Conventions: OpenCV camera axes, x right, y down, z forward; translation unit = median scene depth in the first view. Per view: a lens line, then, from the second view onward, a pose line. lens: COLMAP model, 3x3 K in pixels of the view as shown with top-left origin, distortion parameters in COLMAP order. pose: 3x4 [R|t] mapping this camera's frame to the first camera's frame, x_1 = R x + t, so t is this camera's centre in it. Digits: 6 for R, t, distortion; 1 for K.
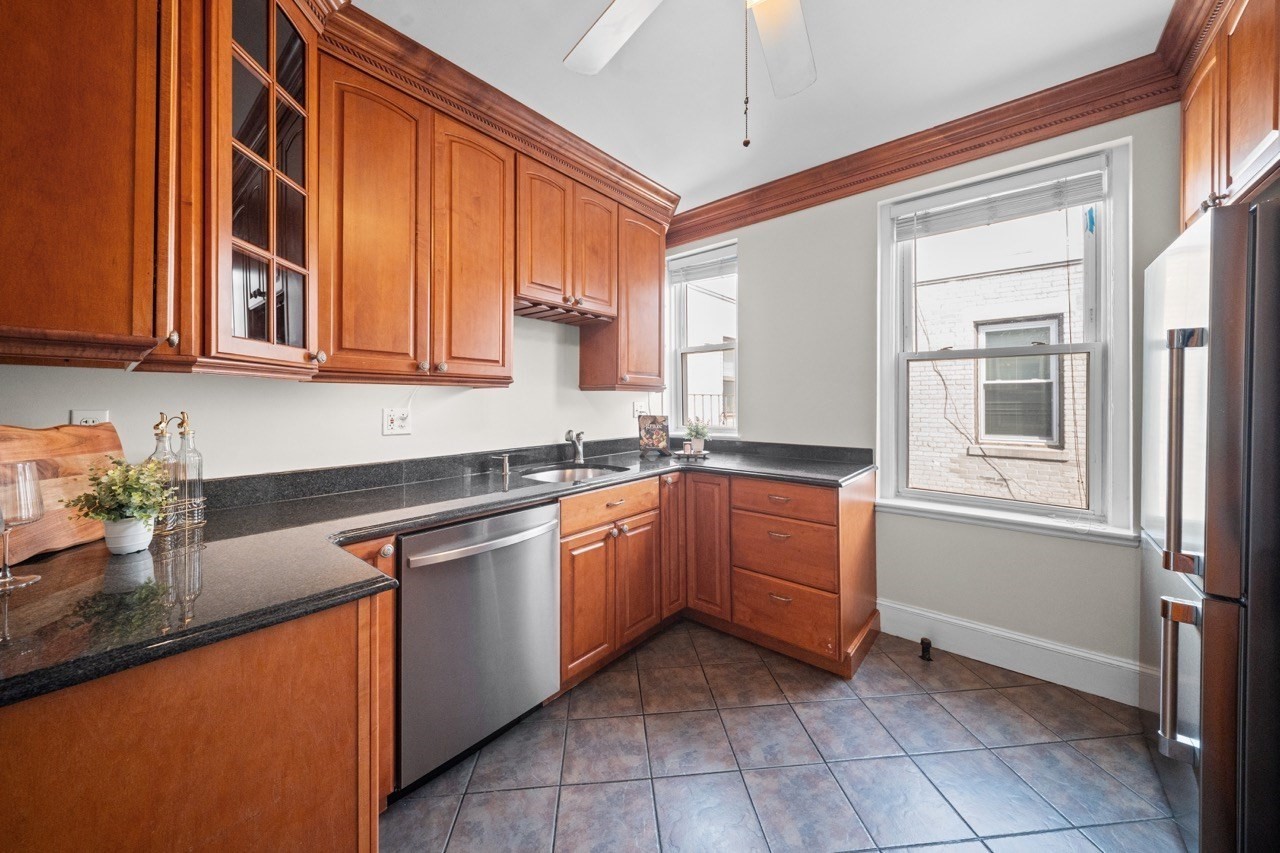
lens RADIAL K [[449.6, 0, 635.5], [0, 449.6, 398.1], [0, 0, 1]] dist [0.012593, -0.007606]
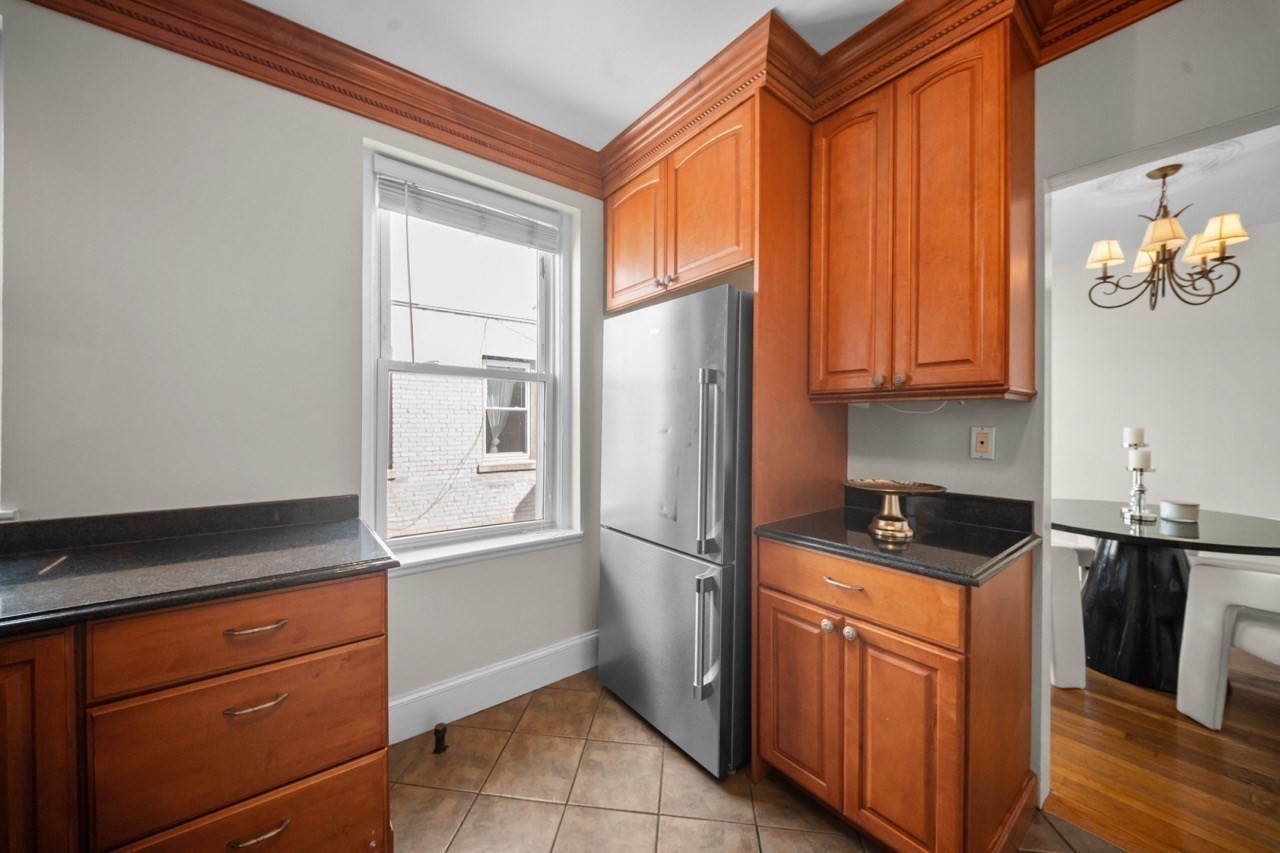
lens RADIAL K [[450.0, 0, 632.1], [0, 450.0, 423.1], [0, 0, 1]] dist [-0.000122, -0.006349]
pose [[0.192659, 0.004823, 0.981254, -0.065384], [-0.005689, 0.999977, -0.003798, 0.006213], [-0.981249, -0.004851, 0.192682, 0.527293]]
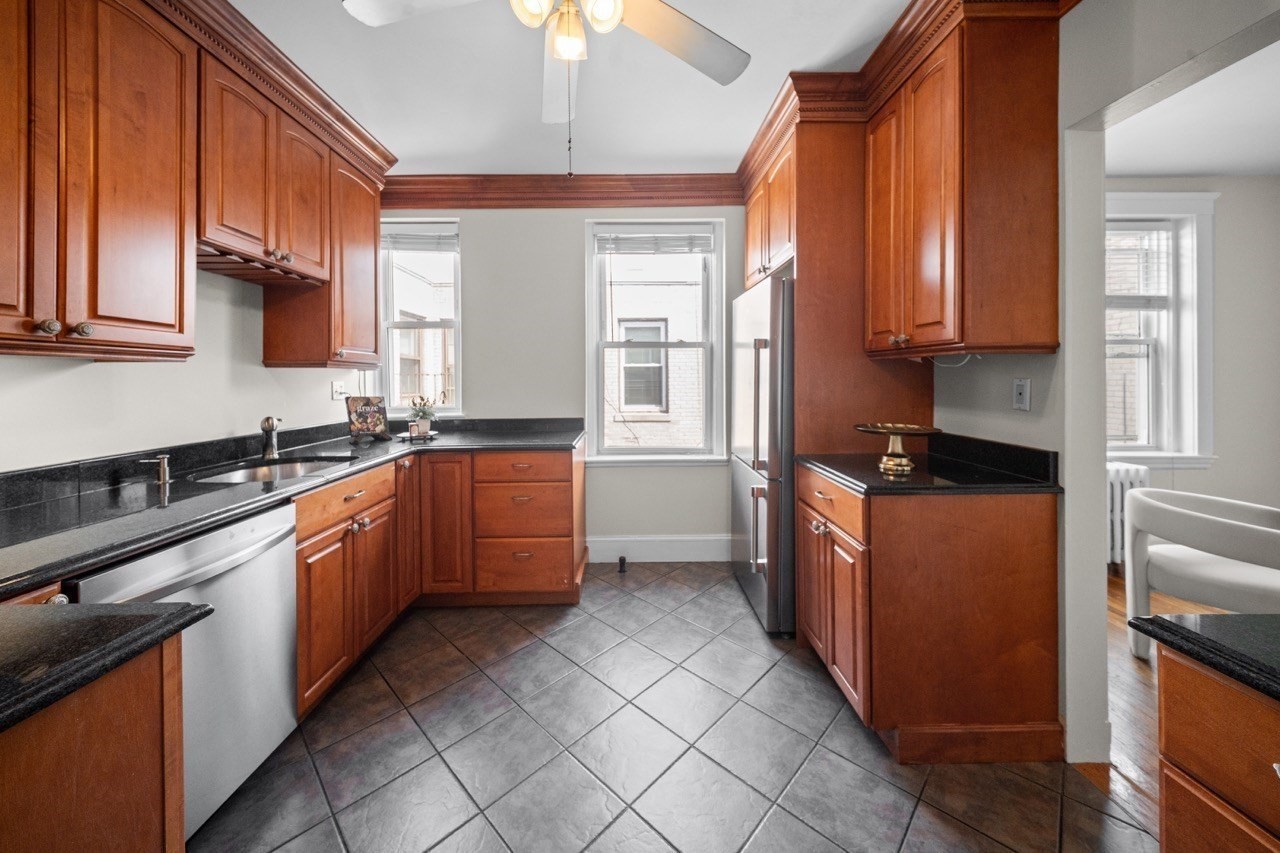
lens RADIAL K [[457.9, 0, 638.7], [0, 457.9, 377.3], [0, 0, 1]] dist [-0.012627, -0.000288]
pose [[0.745625, -0.001052, 0.666365, -0.221612], [0.001983, 0.999998, -0.000640, 0.003152], [-0.666362, 0.001798, 0.745626, -0.039122]]
